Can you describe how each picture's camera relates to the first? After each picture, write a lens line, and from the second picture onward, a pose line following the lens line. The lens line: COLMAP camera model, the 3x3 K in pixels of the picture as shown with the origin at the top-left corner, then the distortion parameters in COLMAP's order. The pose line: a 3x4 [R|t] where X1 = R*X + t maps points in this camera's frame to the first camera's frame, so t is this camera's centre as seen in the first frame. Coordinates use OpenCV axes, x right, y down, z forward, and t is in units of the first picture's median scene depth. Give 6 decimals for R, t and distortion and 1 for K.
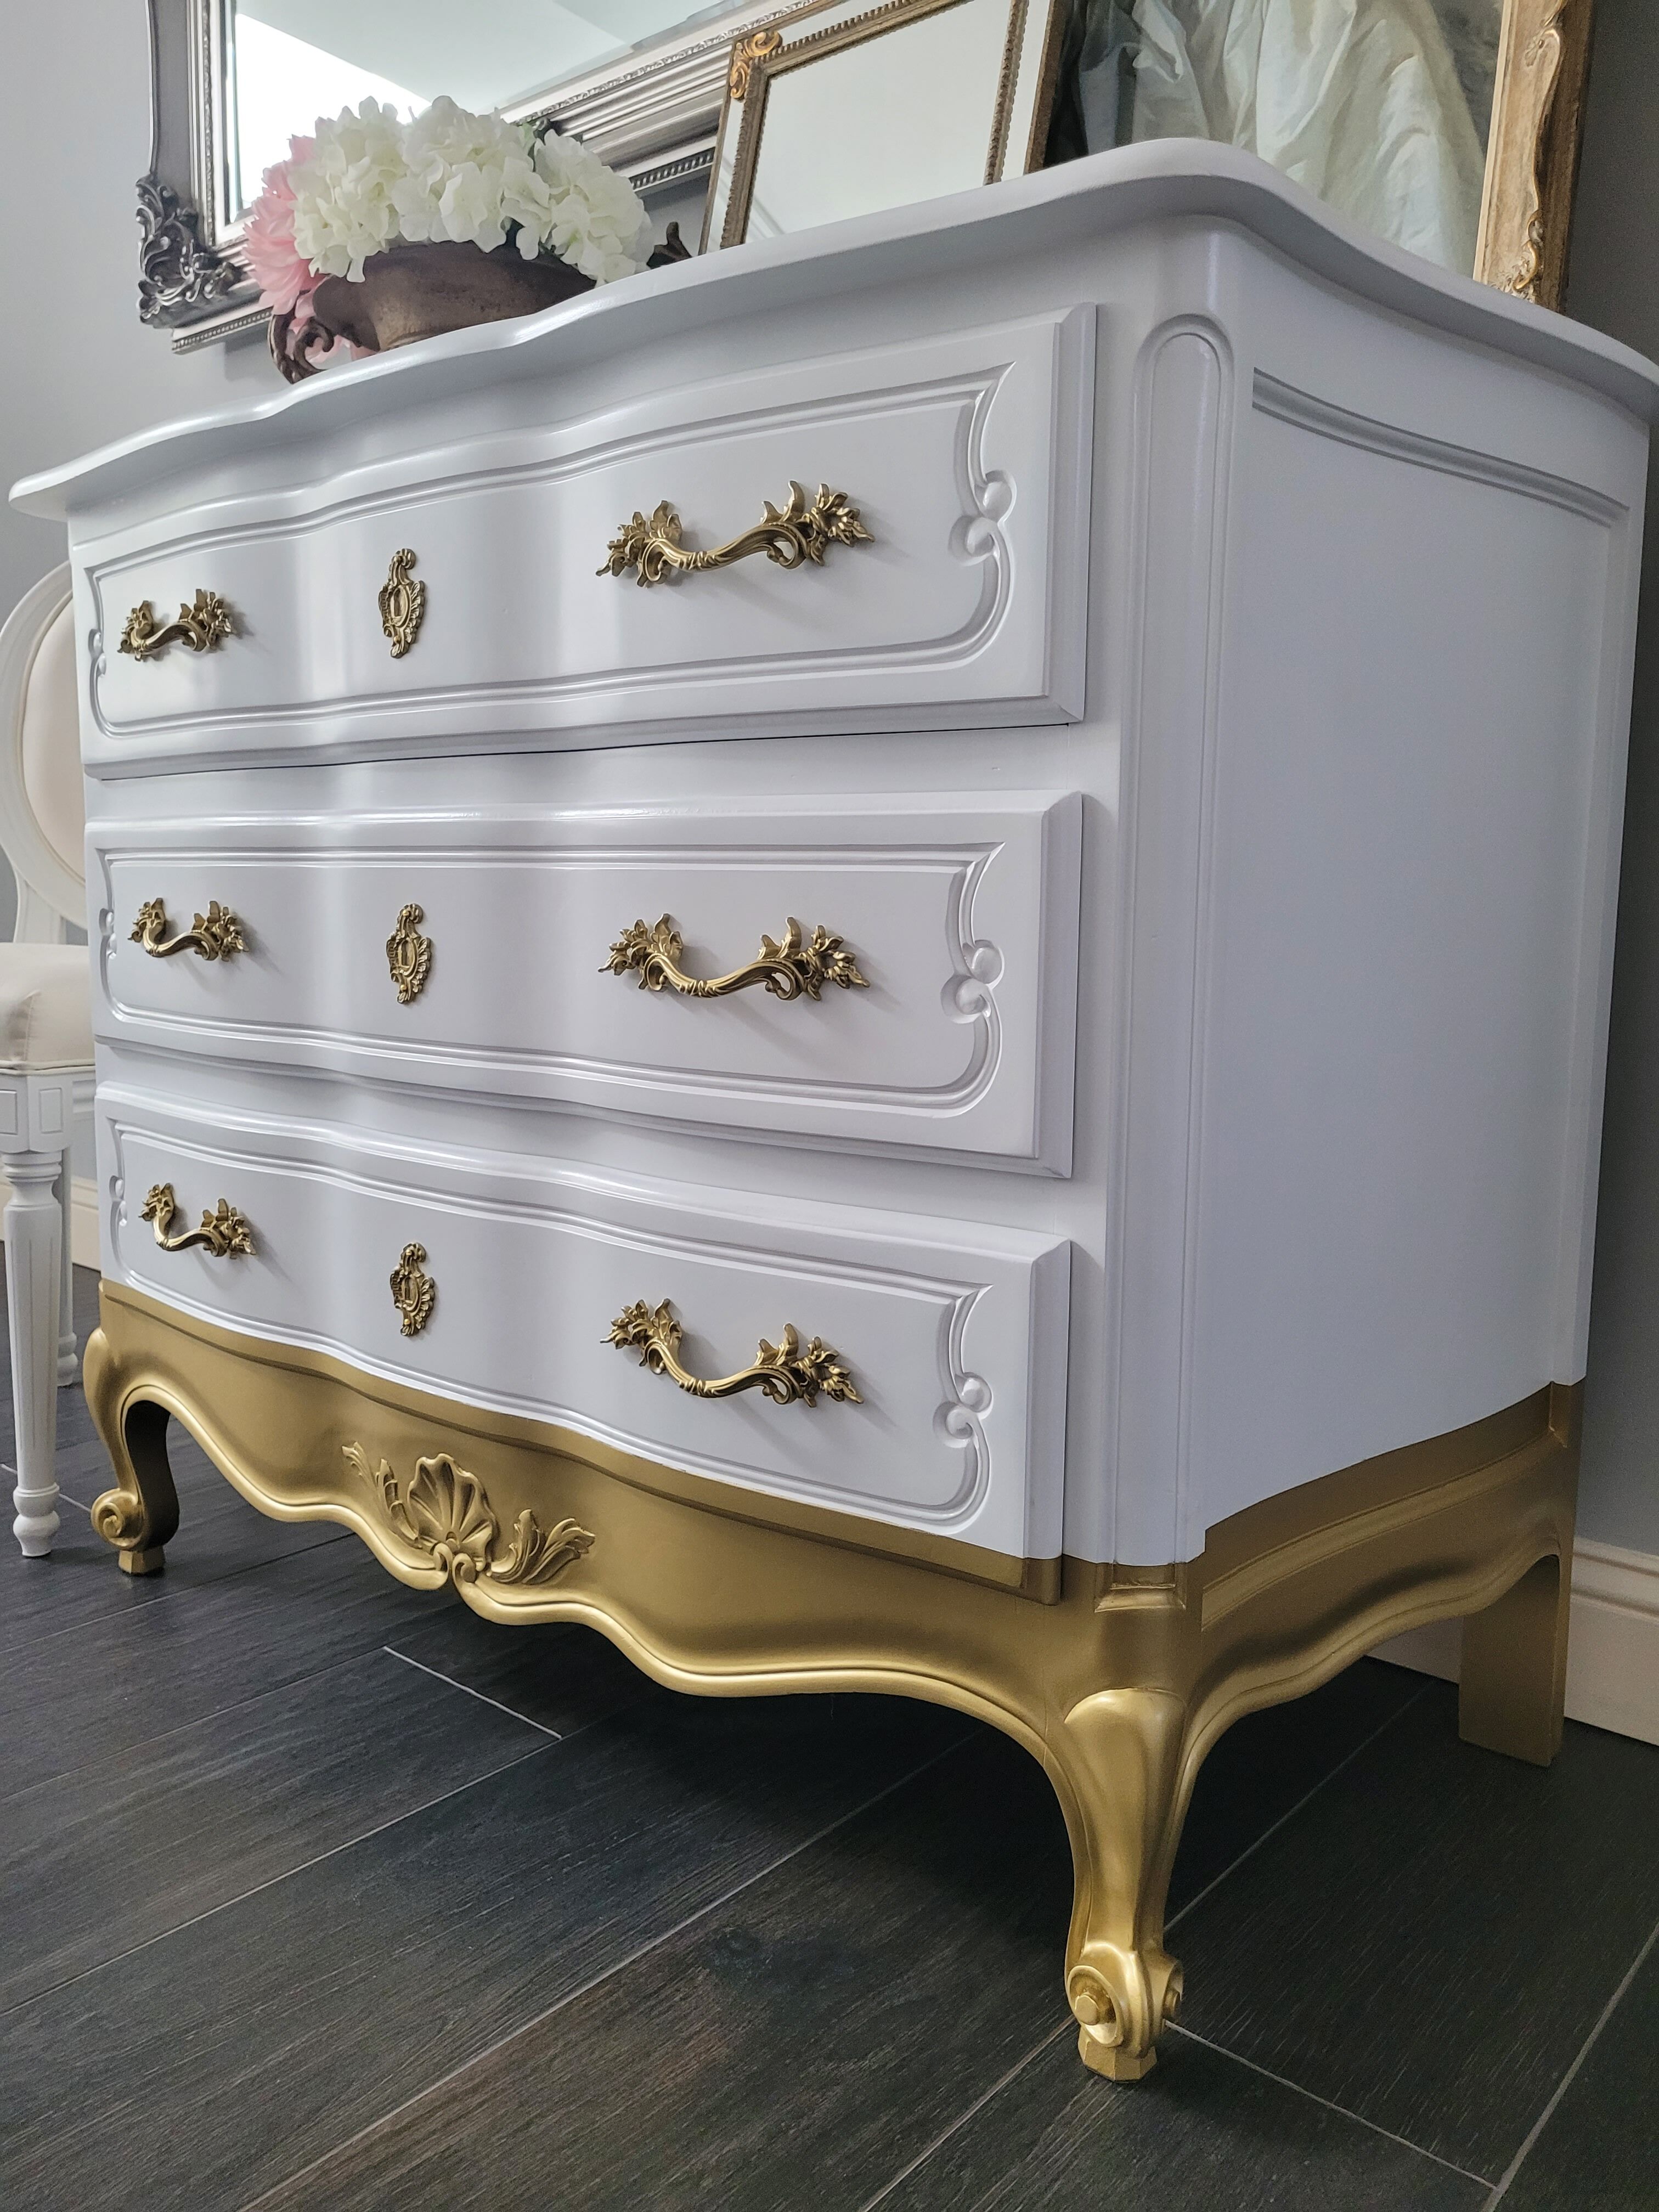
lens RADIAL K [[1709.2, 0, 831.8], [0, 1709.2, 1116.6], [0, 0, 1]] dist [0.020236, -0.020901]
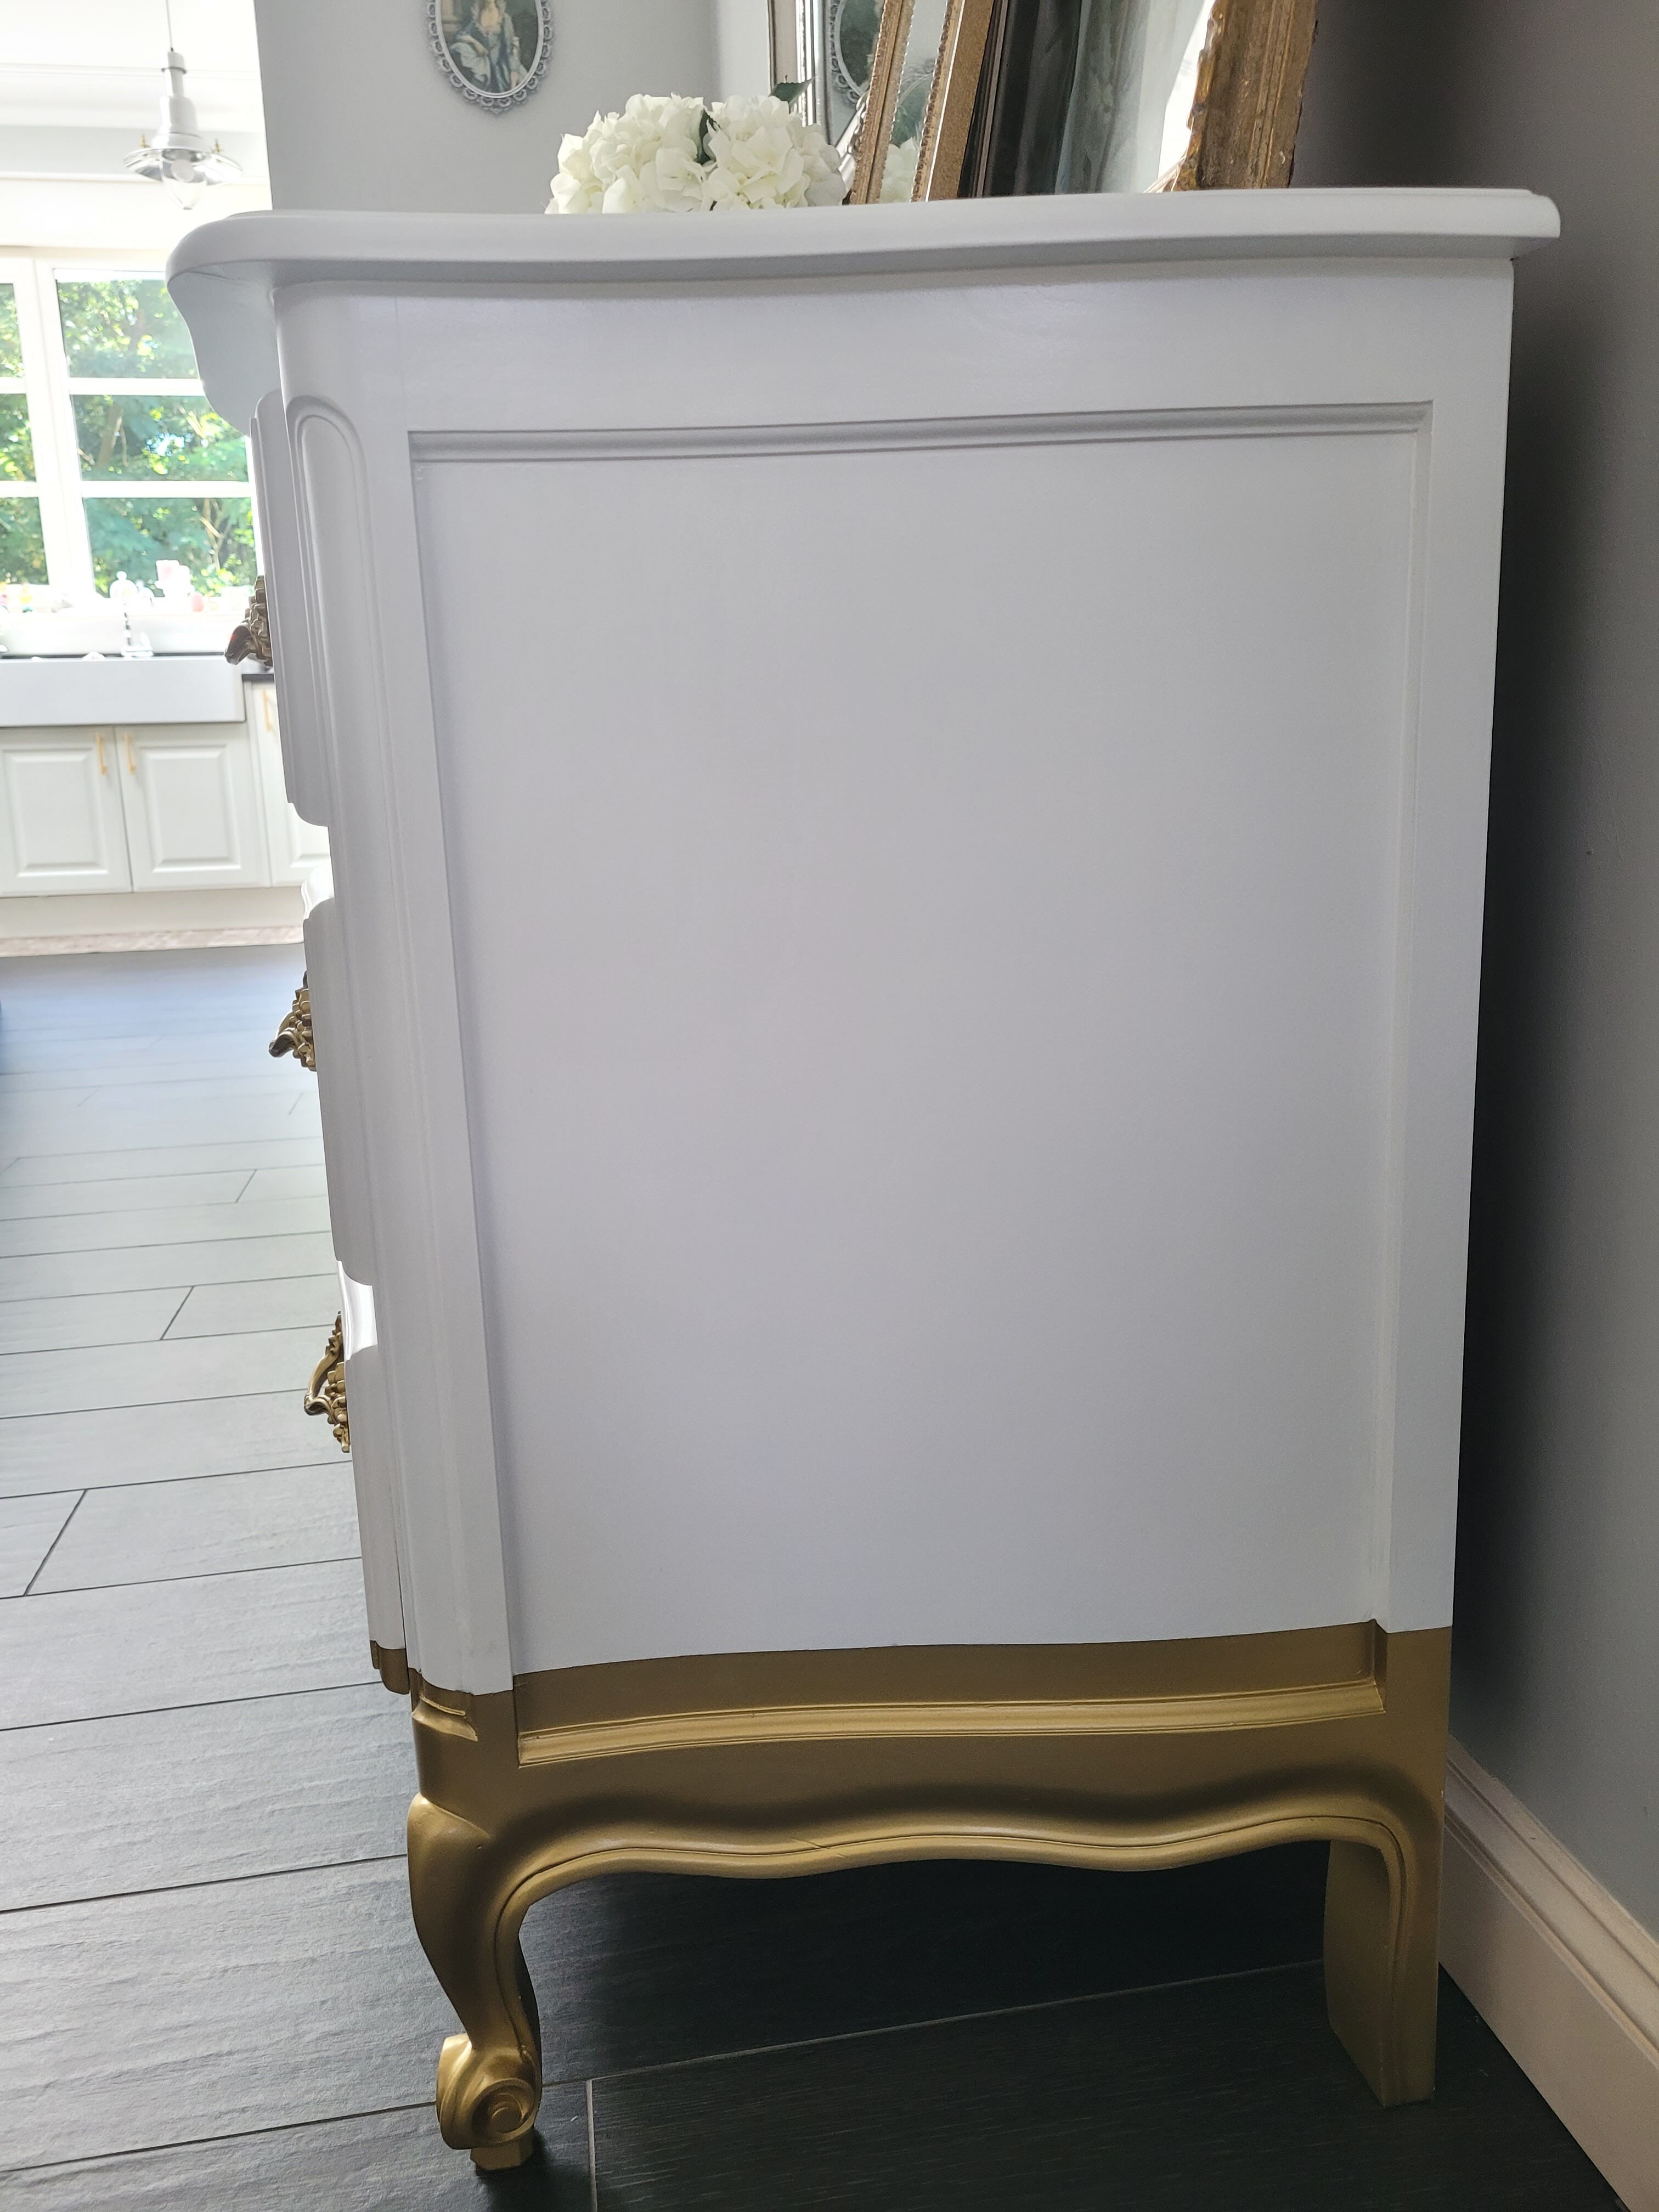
lens RADIAL K [[1709.2, 0, 830.1], [0, 1709.2, 1097.0], [0, 0, 1]] dist [0.020236, -0.020901]
pose [[0.768287, 0.112818, -0.630085, 0.693306], [-0.045890, 0.991521, 0.121578, -0.148887], [0.638458, -0.064492, 0.766950, 0.307128]]
